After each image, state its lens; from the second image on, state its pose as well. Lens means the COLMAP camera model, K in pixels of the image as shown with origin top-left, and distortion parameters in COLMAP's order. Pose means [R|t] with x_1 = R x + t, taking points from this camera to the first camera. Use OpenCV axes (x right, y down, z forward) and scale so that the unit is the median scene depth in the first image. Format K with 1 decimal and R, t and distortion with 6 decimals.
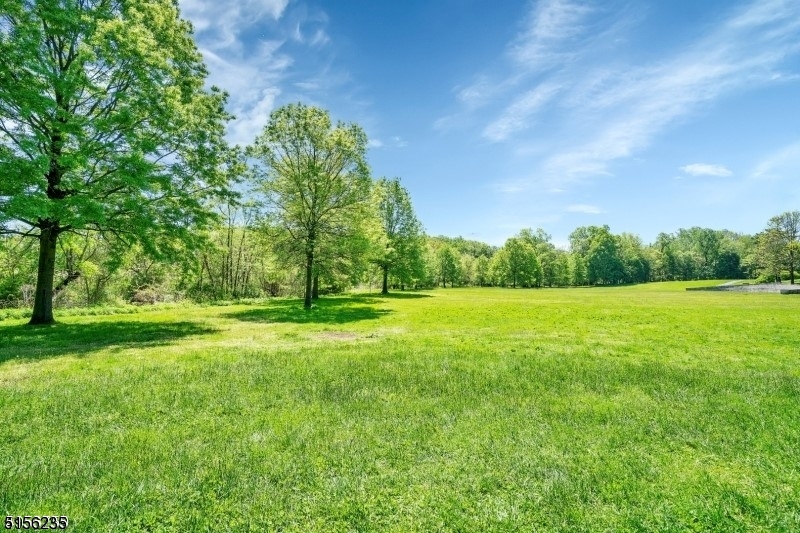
lens RADIAL K [[374.2, 0, 400.0], [0, 374.2, 268.5], [0, 0, 1]] dist [0.003040, 0.000321]
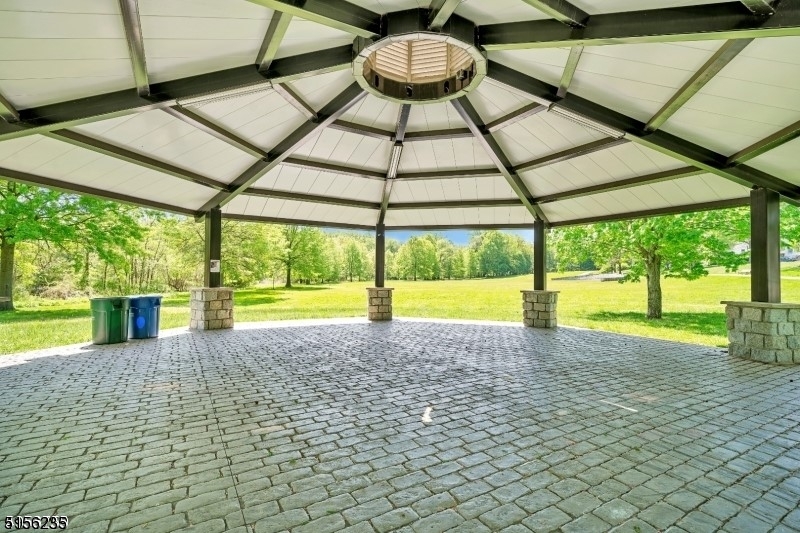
lens RADIAL K [[374.2, 0, 400.2], [0, 374.2, 267.7], [0, 0, 1]] dist [0.003040, 0.000321]
pose [[0.972887, -0.009278, 0.231093, 0.024940], [0.006272, 0.999886, 0.013739, -0.003904], [-0.231194, -0.011917, 0.972835, -0.148733]]
